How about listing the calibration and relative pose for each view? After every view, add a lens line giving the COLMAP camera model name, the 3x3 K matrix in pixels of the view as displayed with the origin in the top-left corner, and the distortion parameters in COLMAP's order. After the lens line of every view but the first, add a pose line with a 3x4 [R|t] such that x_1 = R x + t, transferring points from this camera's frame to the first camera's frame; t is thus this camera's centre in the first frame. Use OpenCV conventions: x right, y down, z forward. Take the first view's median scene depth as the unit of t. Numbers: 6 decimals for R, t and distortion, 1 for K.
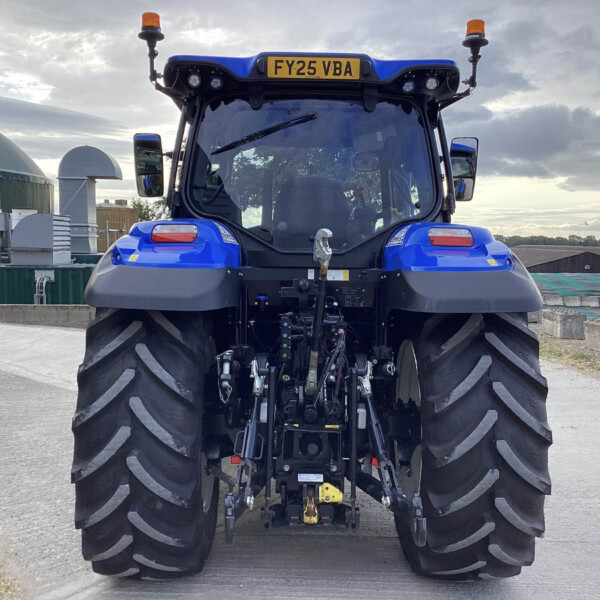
lens RADIAL K [[812.2, 0, 290.0], [0, 812.2, 299.9], [0, 0, 1]] dist [0.193540, -0.494191]
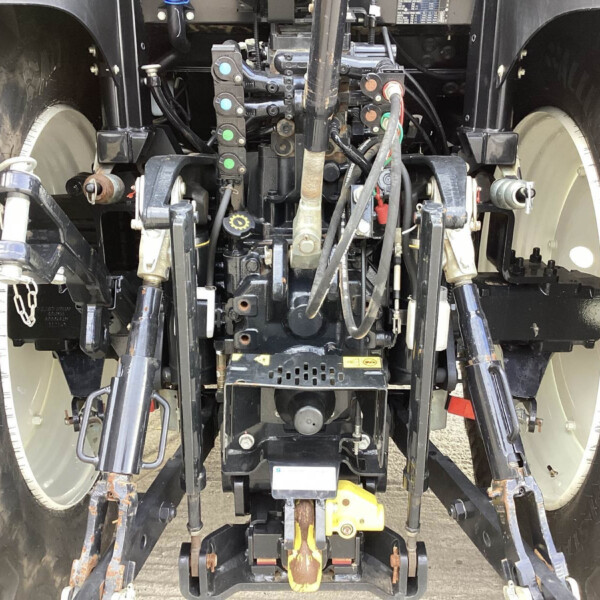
lens RADIAL K [[812.2, 0, 290.0], [0, 812.2, 299.9], [0, 0, 1]] dist [0.193540, -0.494191]
pose [[0.999885, -0.006234, -0.013808, 0.024067], [0.009722, 0.963036, 0.269196, 0.030174], [0.011619, -0.269299, 0.962986, 0.641439]]
